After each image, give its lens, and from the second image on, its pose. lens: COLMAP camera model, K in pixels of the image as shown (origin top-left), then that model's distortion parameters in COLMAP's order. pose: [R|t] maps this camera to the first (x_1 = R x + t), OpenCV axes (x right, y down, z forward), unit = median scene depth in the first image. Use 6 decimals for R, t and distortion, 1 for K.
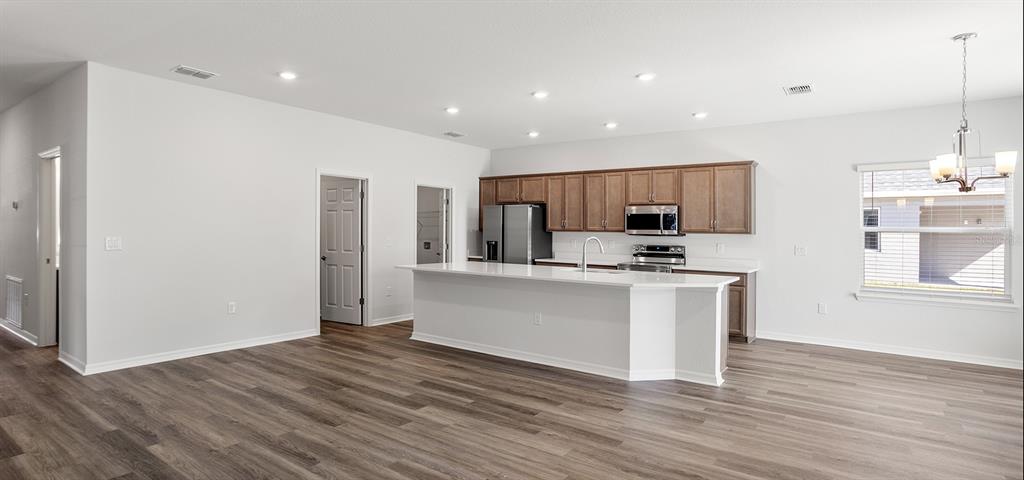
lens RADIAL K [[494.3, 0, 491.3], [0, 494.3, 235.2], [0, 0, 1]] dist [-0.069567, 0.042095]
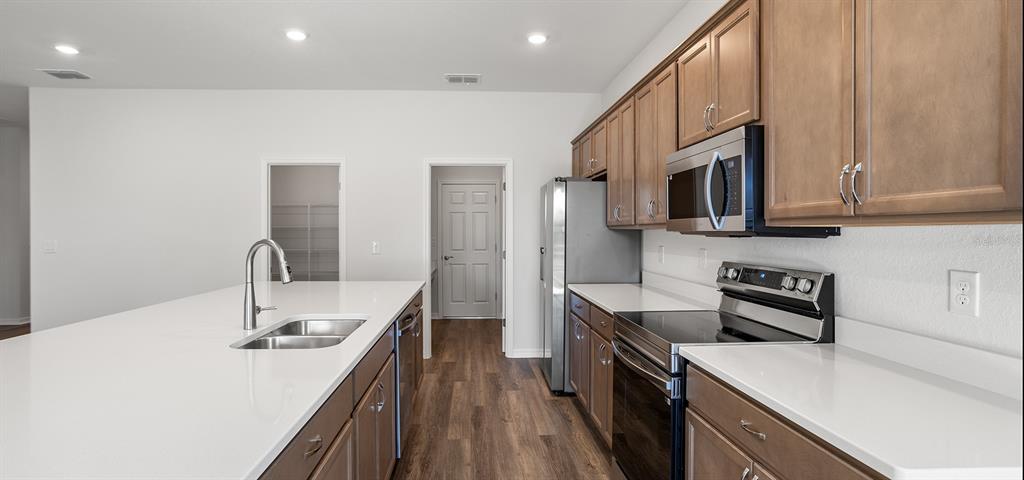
lens RADIAL K [[494.3, 0, 491.3], [0, 494.3, 235.2], [0, 0, 1]] dist [-0.069567, 0.042095]
pose [[0.635864, -0.010131, -0.771734, 0.486423], [0.004728, 0.999946, -0.009231, 0.002762], [0.771786, 0.002221, 0.635878, 0.700083]]
